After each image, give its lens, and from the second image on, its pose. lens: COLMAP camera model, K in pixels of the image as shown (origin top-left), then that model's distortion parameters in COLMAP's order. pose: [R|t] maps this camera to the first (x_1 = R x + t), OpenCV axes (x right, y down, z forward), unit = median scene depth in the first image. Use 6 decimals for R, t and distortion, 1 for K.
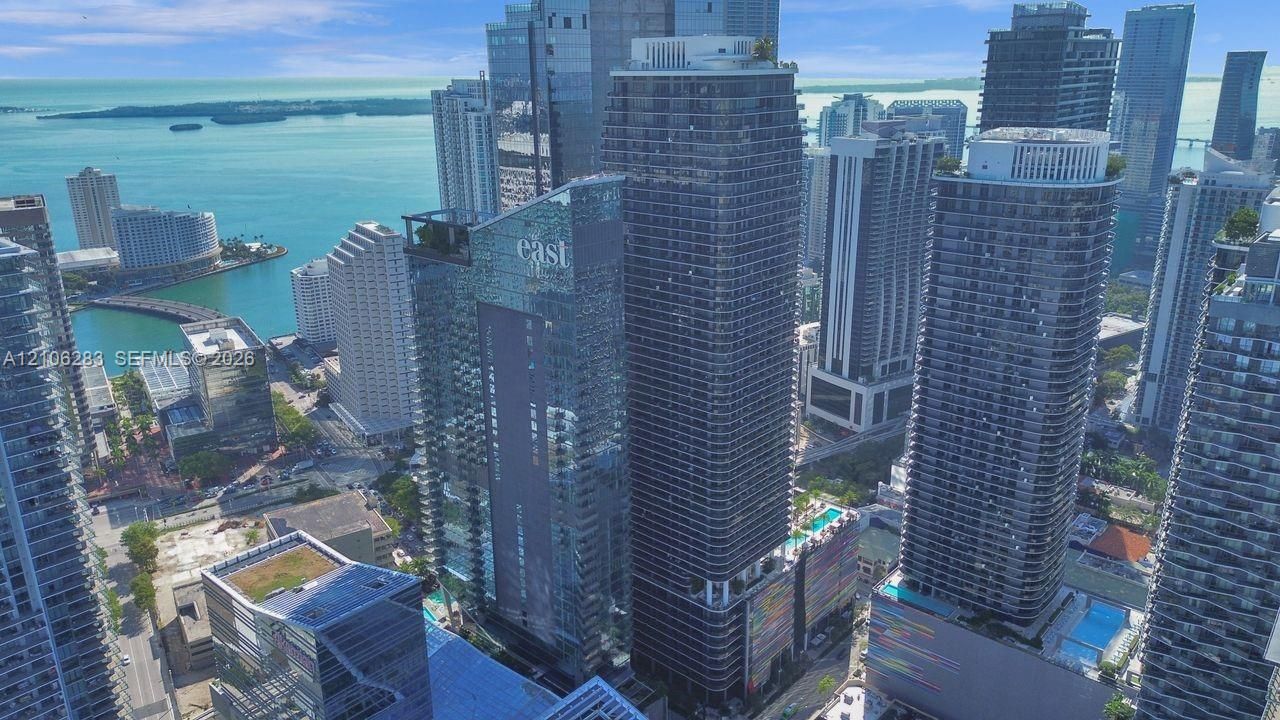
lens RADIAL K [[903.0, 0, 640.0], [0, 903.0, 360.0], [0, 0, 1]] dist [0.076127, -0.084101]
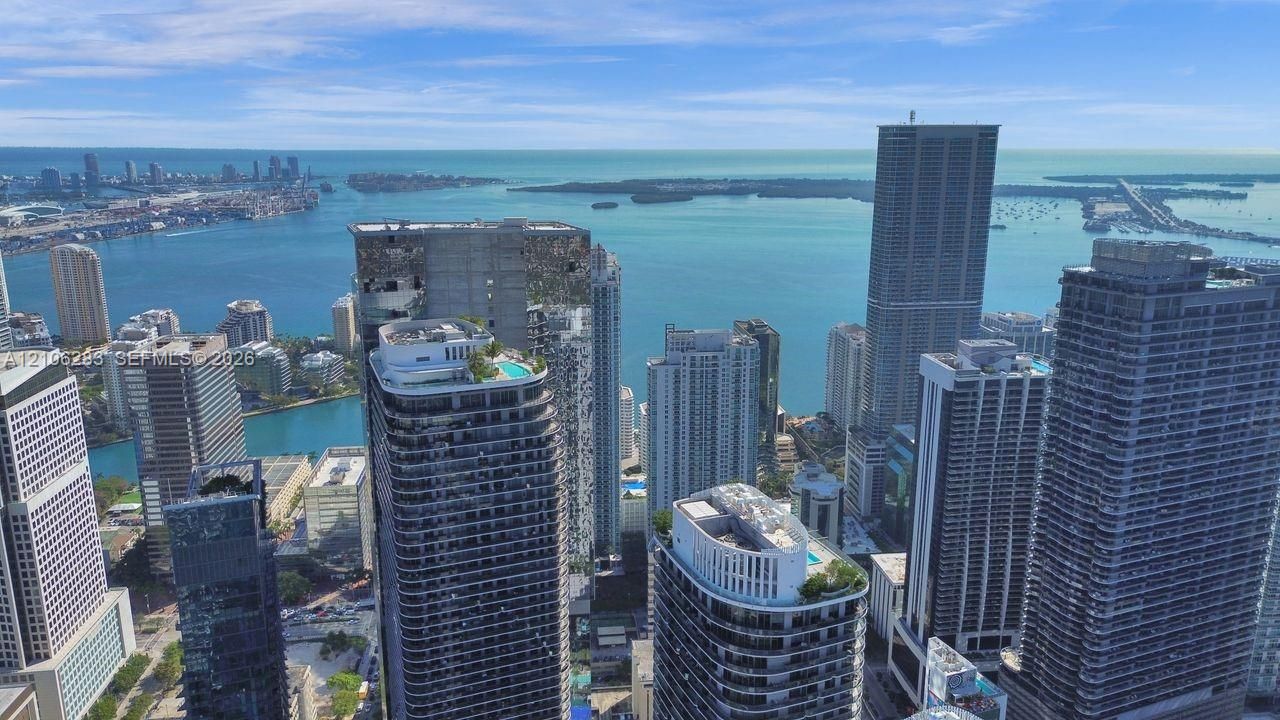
lens RADIAL K [[903.0, 0, 640.0], [0, 903.0, 360.0], [0, 0, 1]] dist [0.076127, -0.084101]
pose [[0.895612, 0.117151, -0.429133, 0.335423], [-0.148237, 0.988158, -0.039612, -0.166291], [0.419410, 0.099091, 0.902372, 0.133677]]
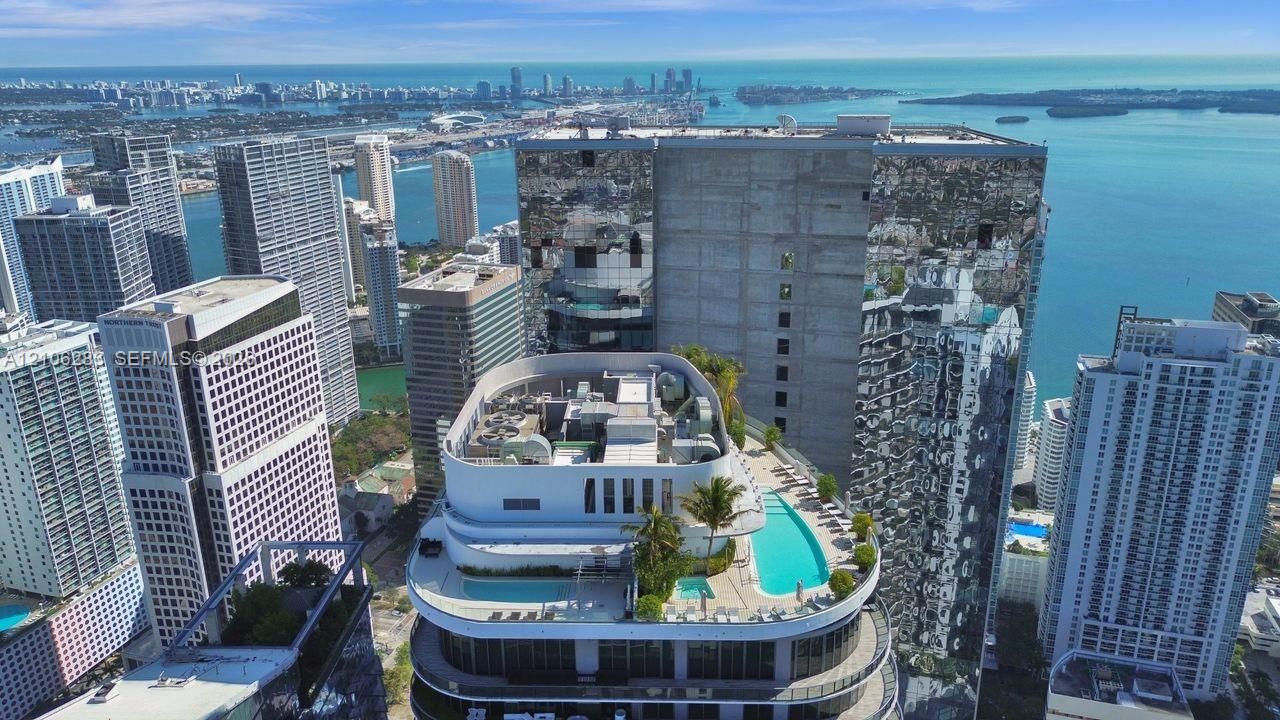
lens RADIAL K [[903.0, 0, 640.0], [0, 903.0, 360.0], [0, 0, 1]] dist [0.076127, -0.084101]
pose [[0.643292, 0.249313, -0.723891, 0.168131], [-0.233458, 0.964343, 0.124661, -0.218026], [0.729159, 0.088804, 0.678558, 0.399767]]
